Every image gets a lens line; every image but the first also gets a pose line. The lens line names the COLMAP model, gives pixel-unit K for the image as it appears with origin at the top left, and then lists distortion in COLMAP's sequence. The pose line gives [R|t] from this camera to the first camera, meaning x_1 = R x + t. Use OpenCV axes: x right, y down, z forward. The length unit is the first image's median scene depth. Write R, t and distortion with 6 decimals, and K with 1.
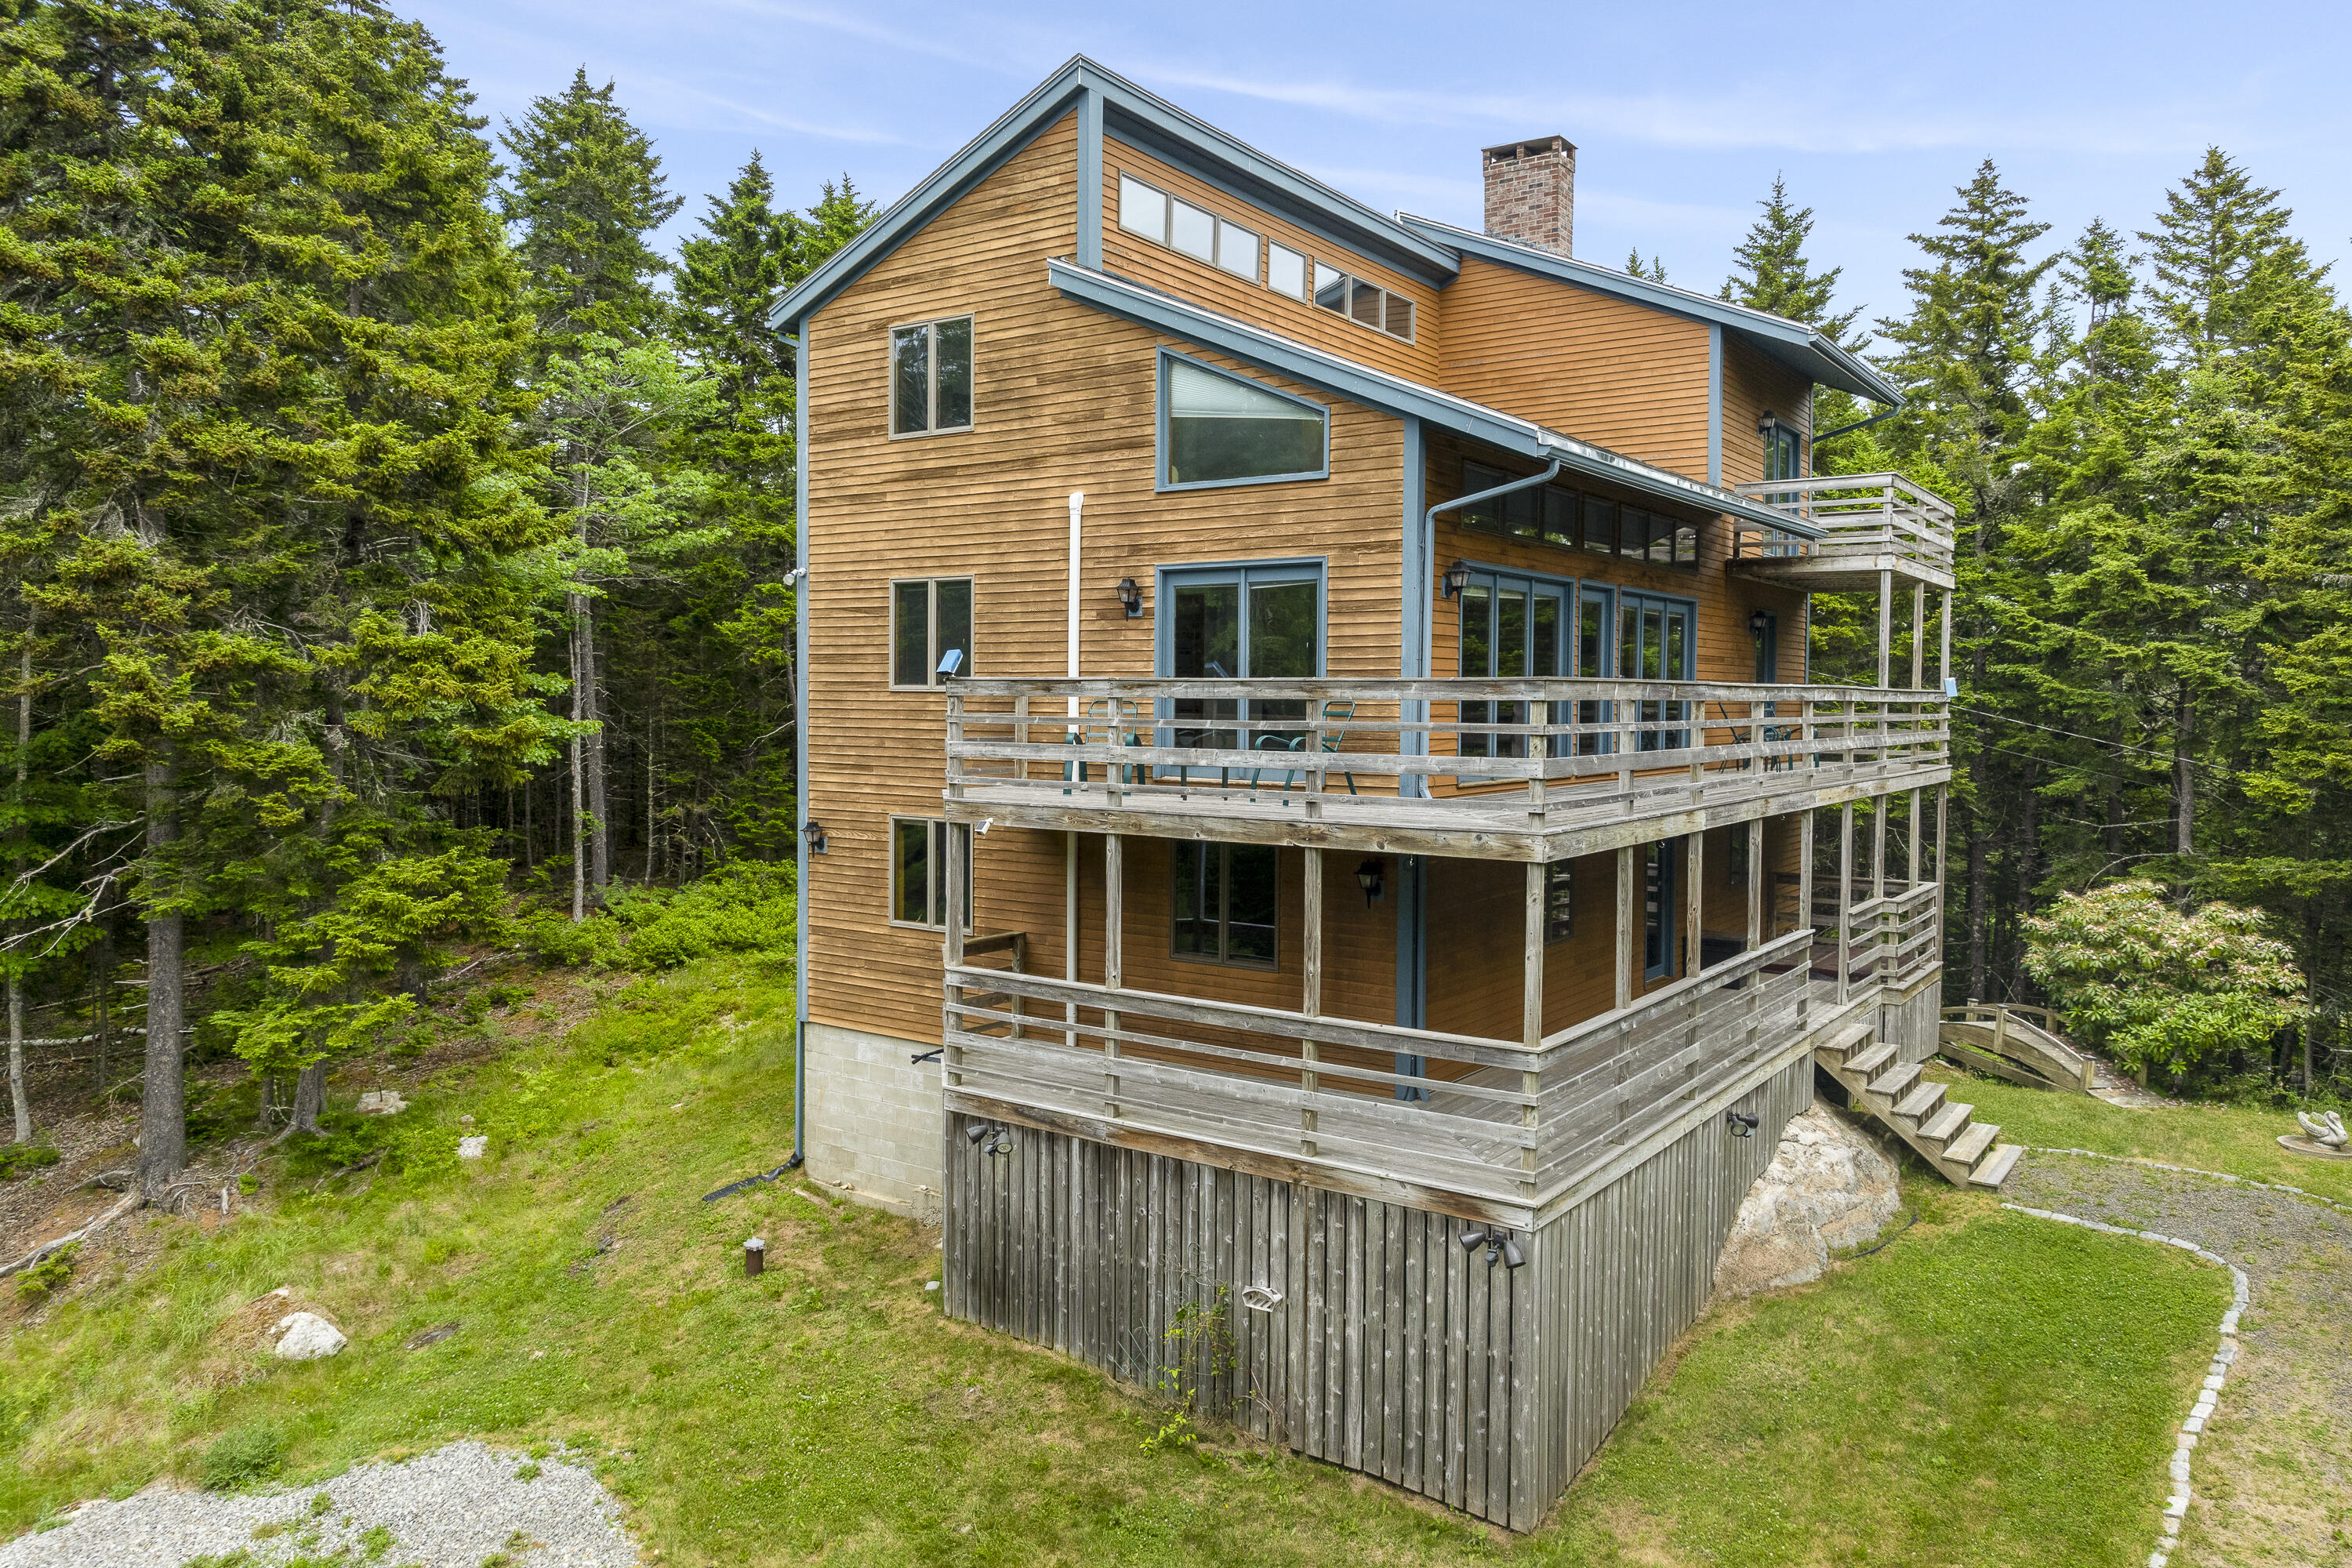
lens RADIAL K [[1649.7, 0, 1152.5], [0, 1649.7, 725.7], [0, 0, 1]] dist [-0.002575, -0.002683]
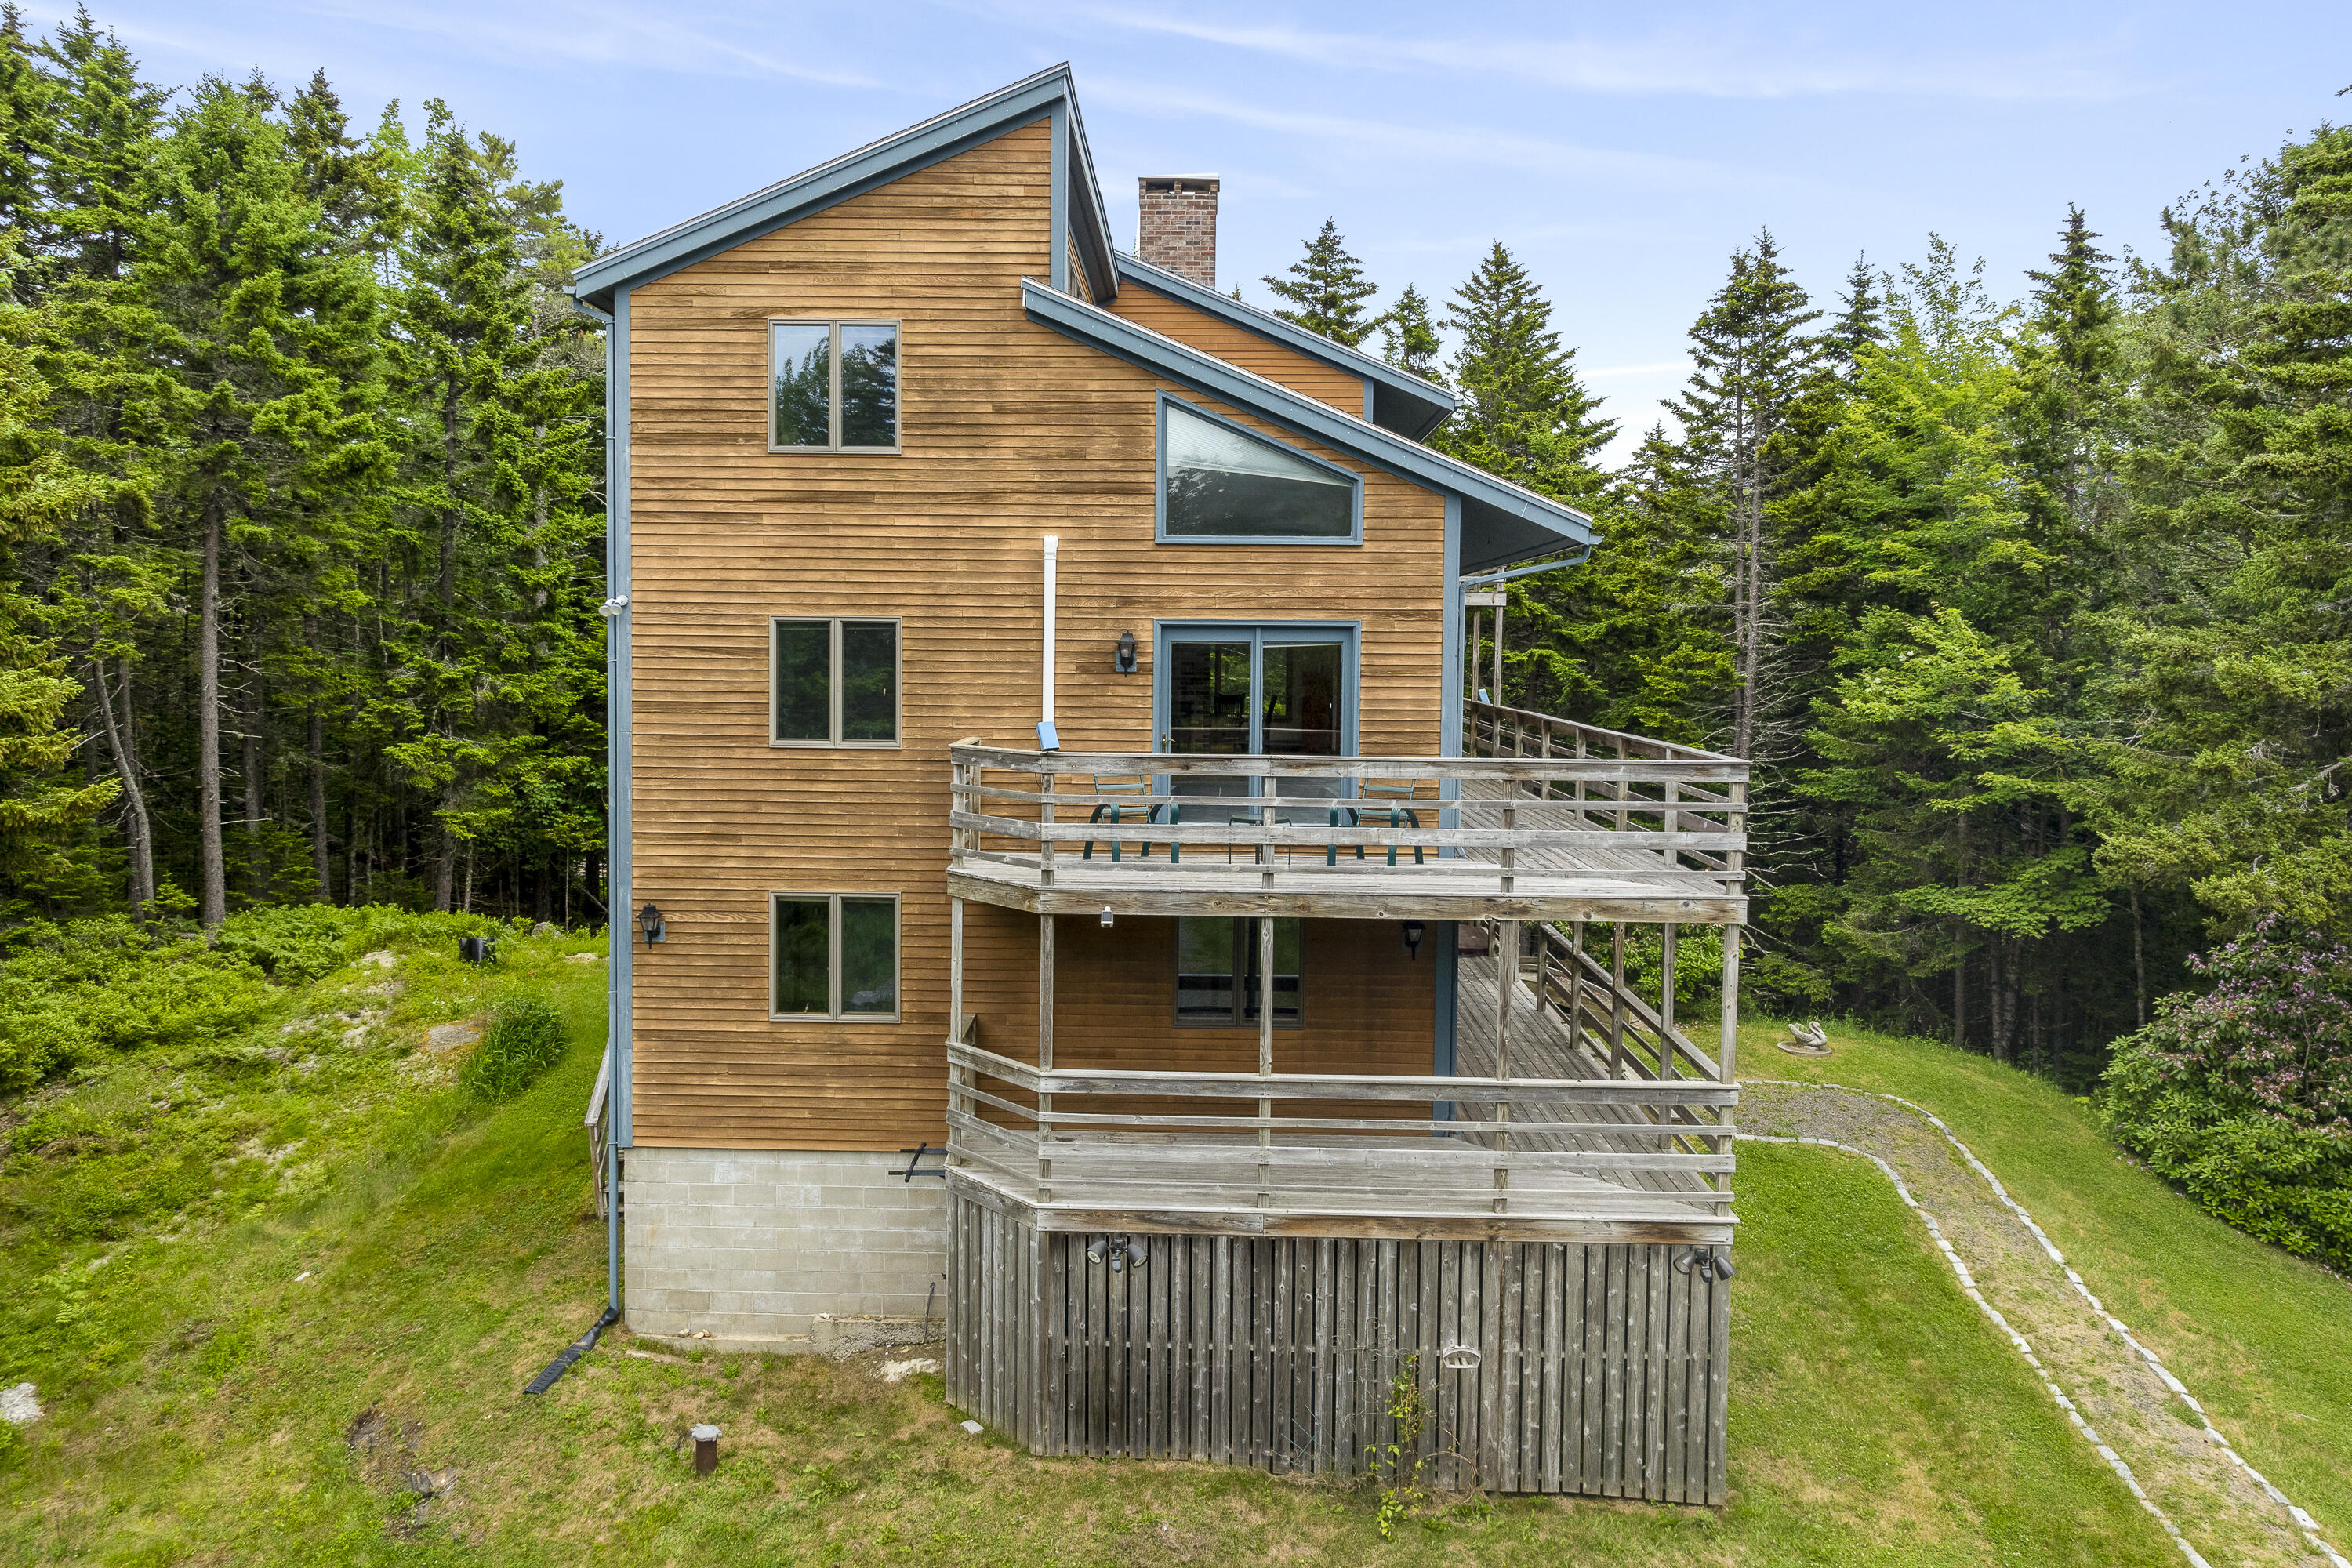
lens RADIAL K [[1649.7, 0, 1176.6], [0, 1649.7, 695.7], [0, 0, 1]] dist [-0.002575, -0.002683]
pose [[0.823066, -0.017488, 0.567676, -0.493041], [0.005300, 0.999719, 0.023114, -0.069633], [-0.567921, -0.016015, 0.822927, 0.188866]]
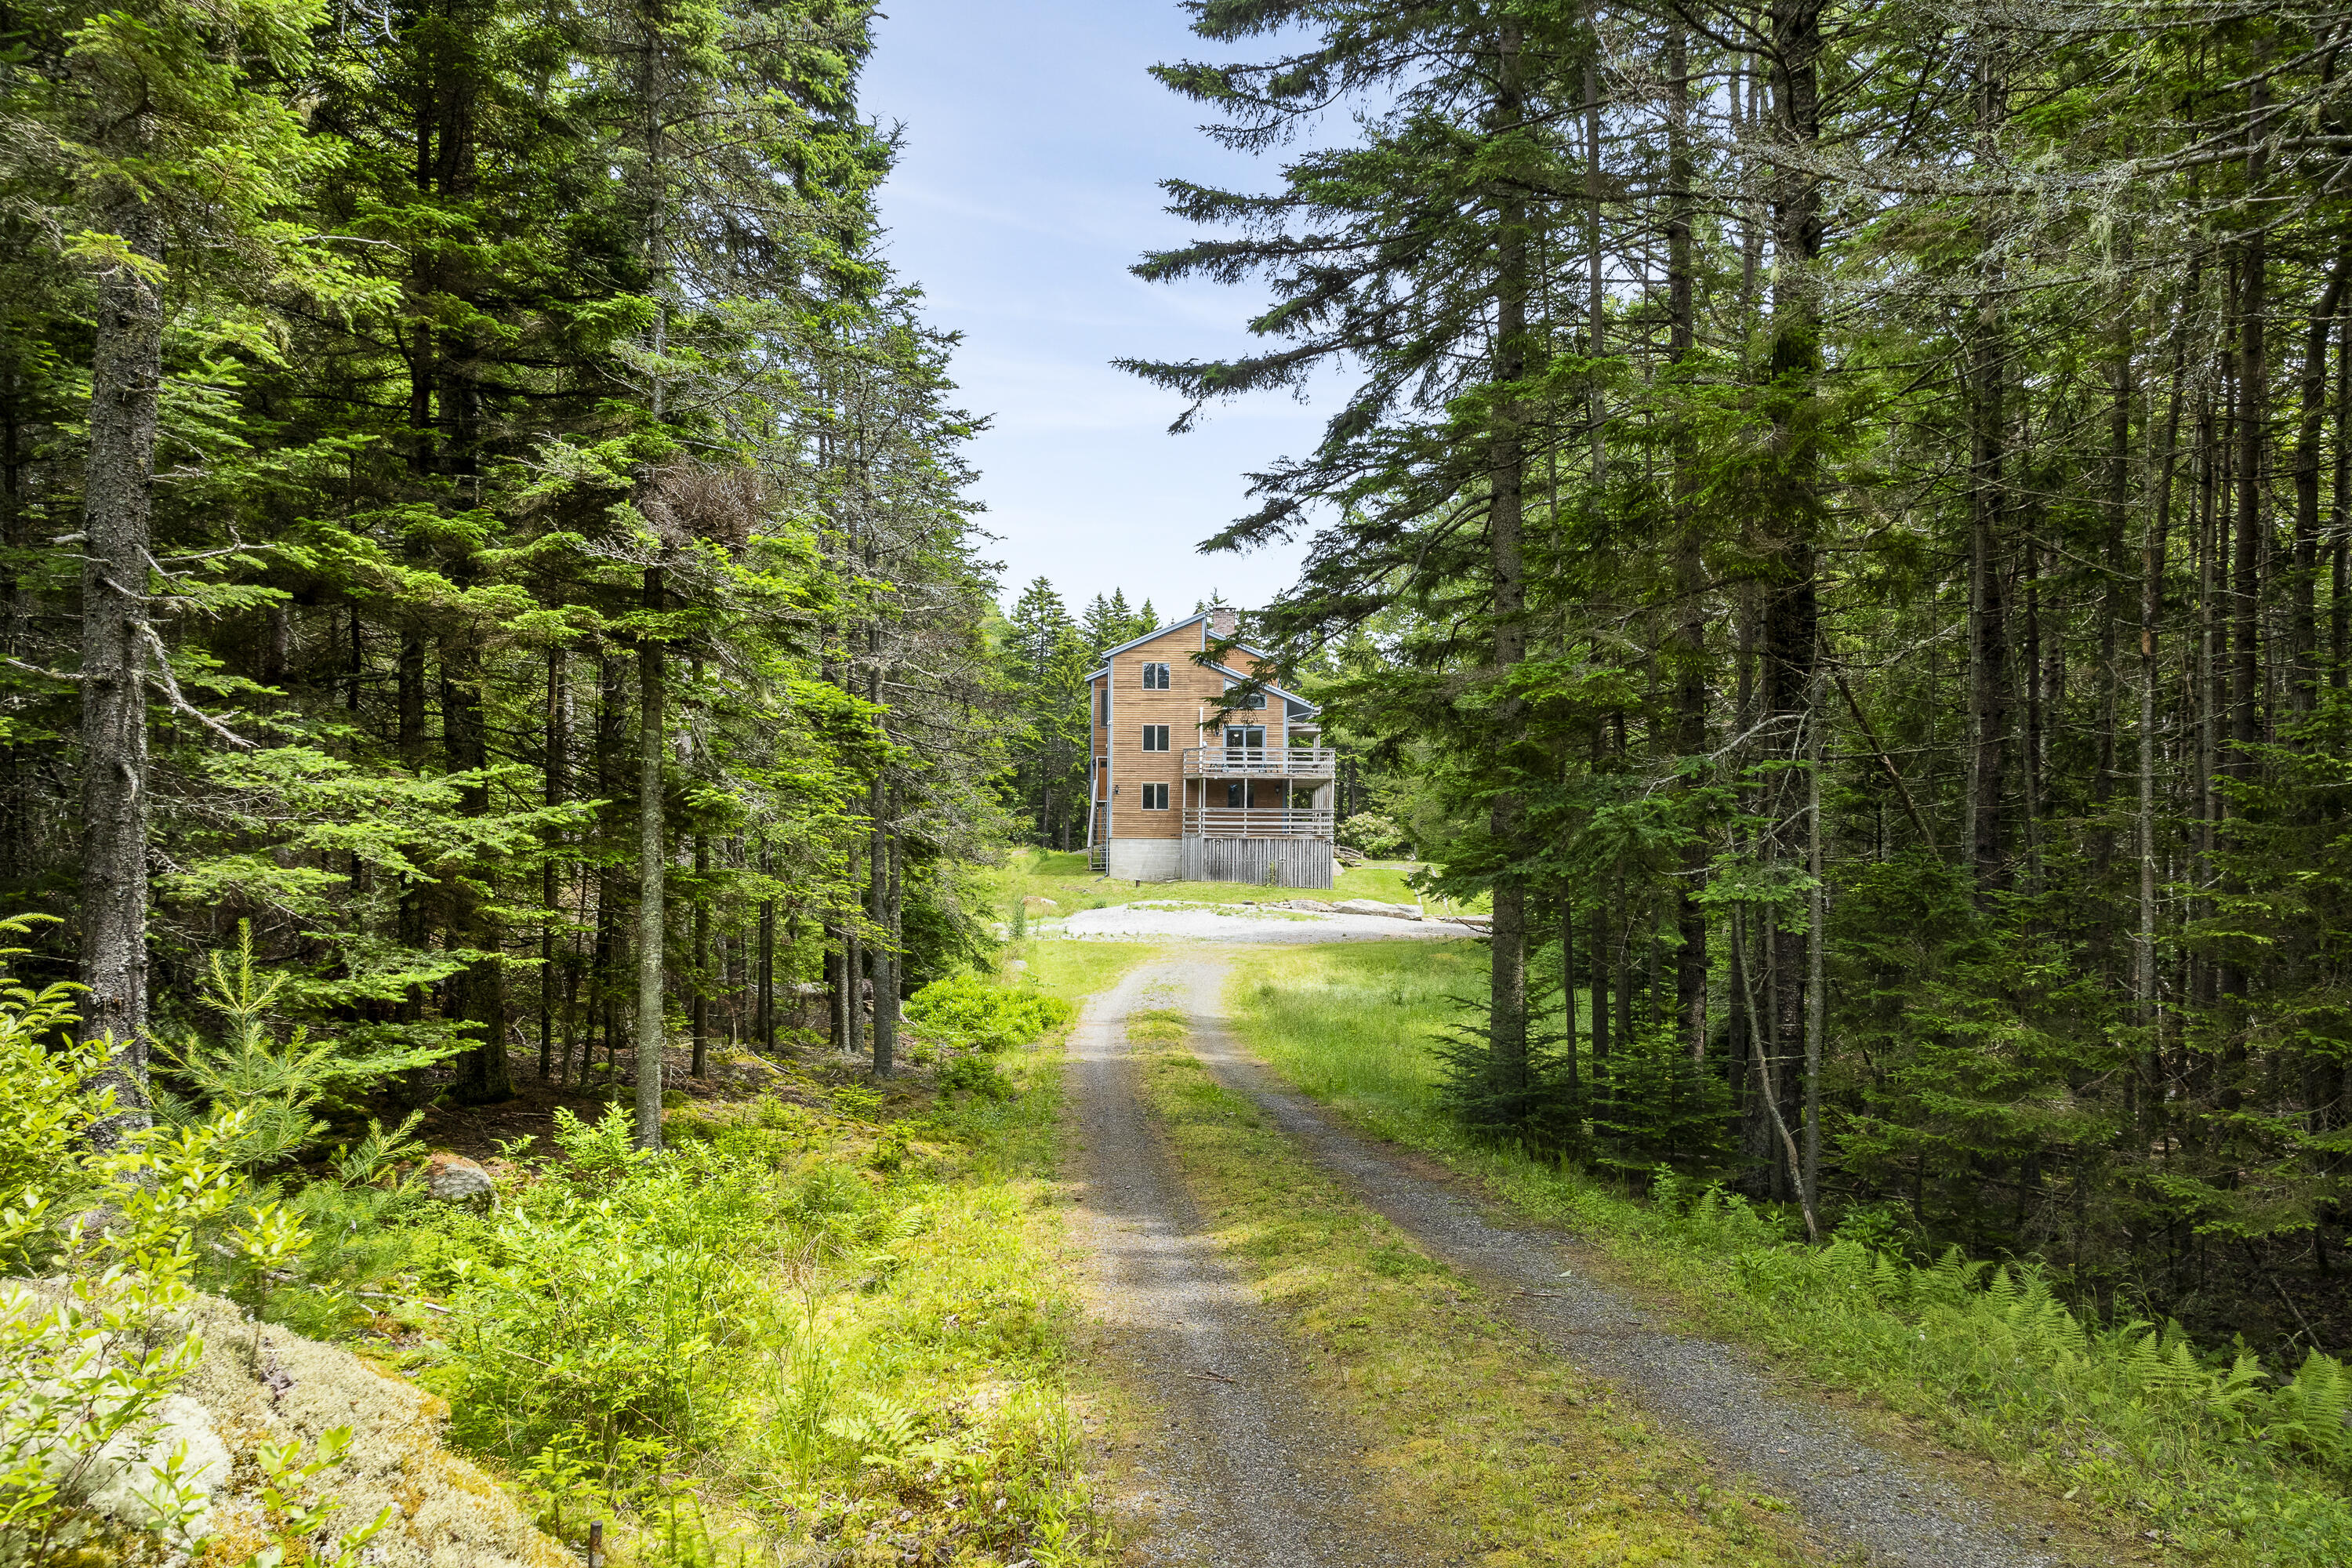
lens RADIAL K [[1649.7, 0, 1175.2], [0, 1649.7, 782.9], [0, 0, 1]] dist [-0.002575, -0.002683]
pose [[0.829684, 0.018815, 0.557916, -2.460315], [0.009421, 0.998818, -0.047694, 0.258789], [-0.558154, 0.044827, 0.828525, -2.506774]]
